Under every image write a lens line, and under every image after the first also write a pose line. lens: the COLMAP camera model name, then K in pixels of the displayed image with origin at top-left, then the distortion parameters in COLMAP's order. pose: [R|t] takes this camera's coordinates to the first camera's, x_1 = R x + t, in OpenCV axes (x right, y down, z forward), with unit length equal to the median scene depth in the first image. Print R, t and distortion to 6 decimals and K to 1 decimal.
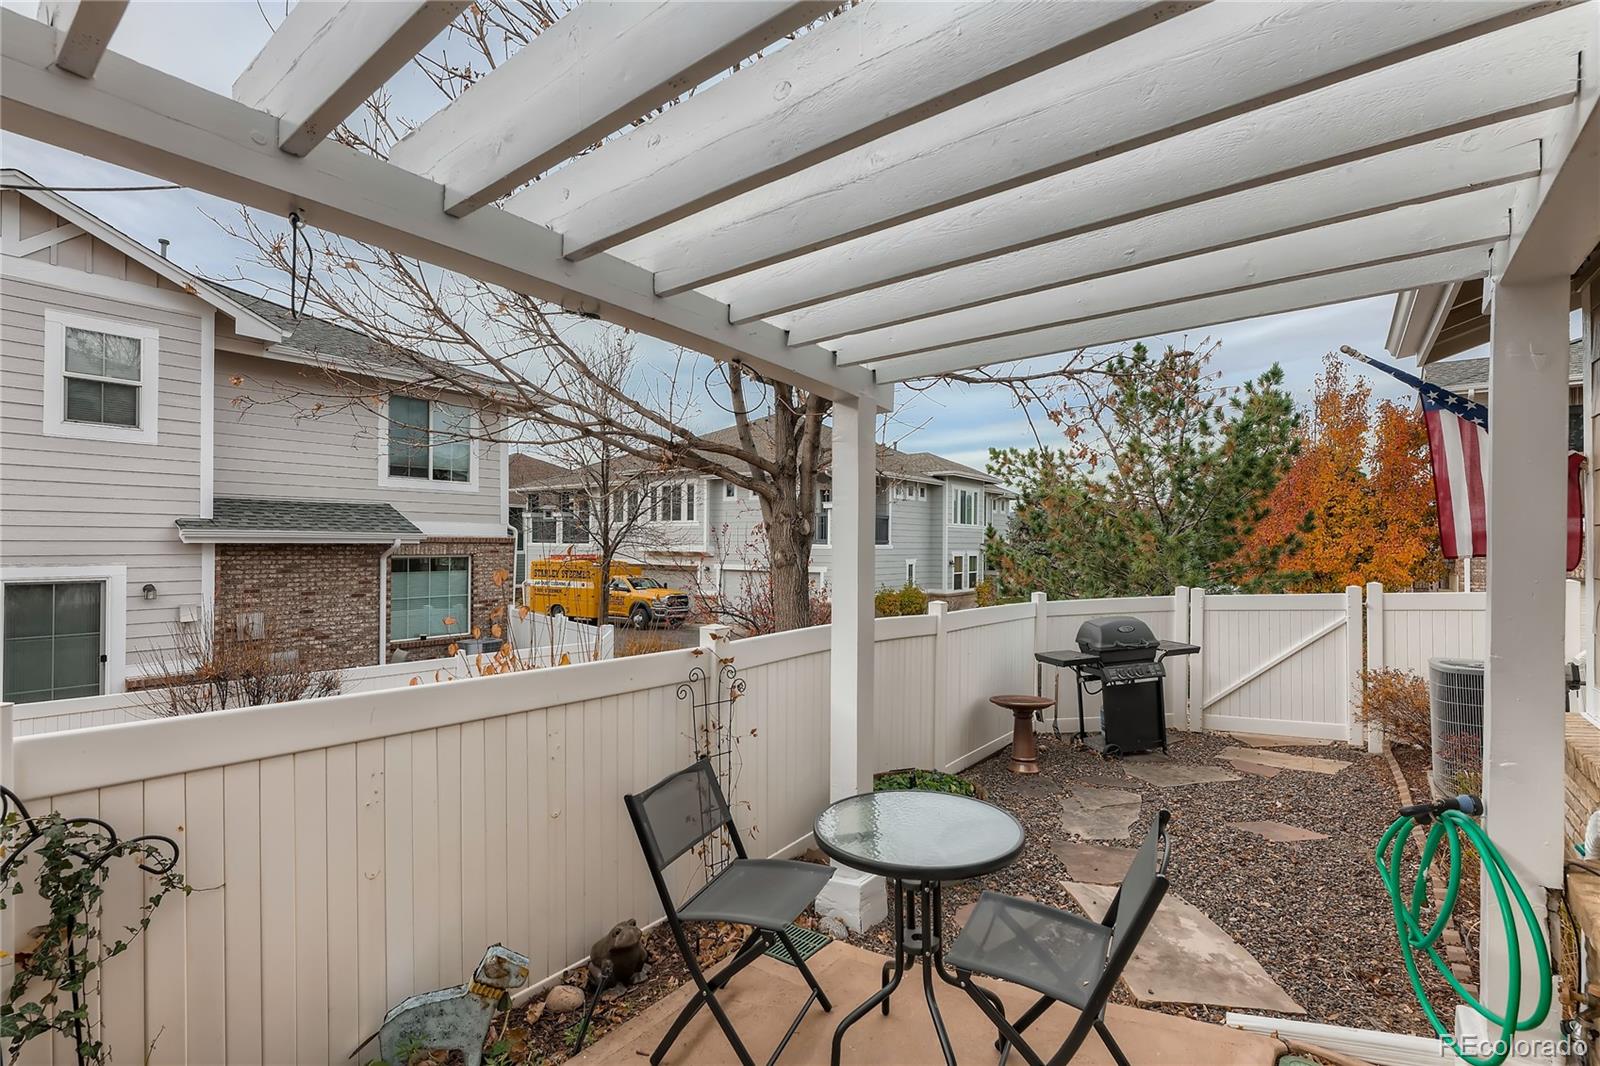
lens RADIAL K [[718.0, 0, 800.9], [0, 718.0, 540.9], [0, 0, 1]] dist [0.004387, -0.001953]
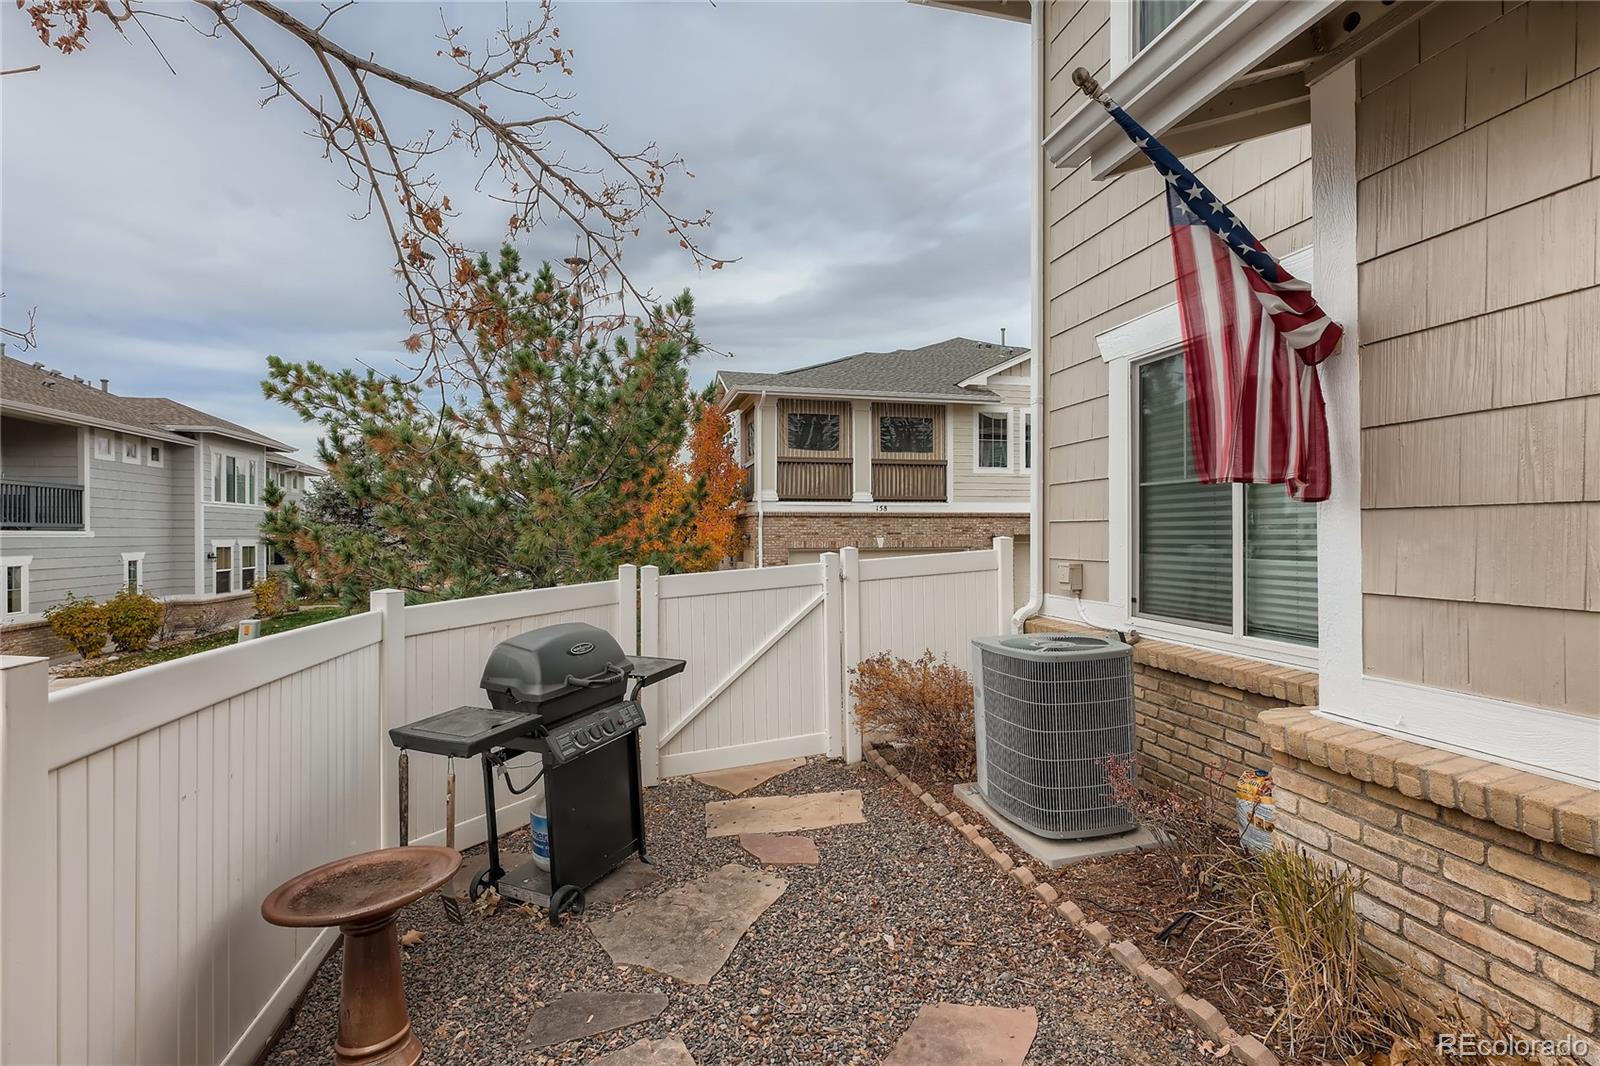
lens RADIAL K [[718.0, 0, 803.0], [0, 718.0, 532.7], [0, 0, 1]] dist [0.004387, -0.001953]
pose [[0.630151, -0.009886, 0.776410, 0.080782], [0.006891, 0.999951, 0.007139, 0.019393], [-0.776442, 0.000852, 0.630188, 0.293660]]
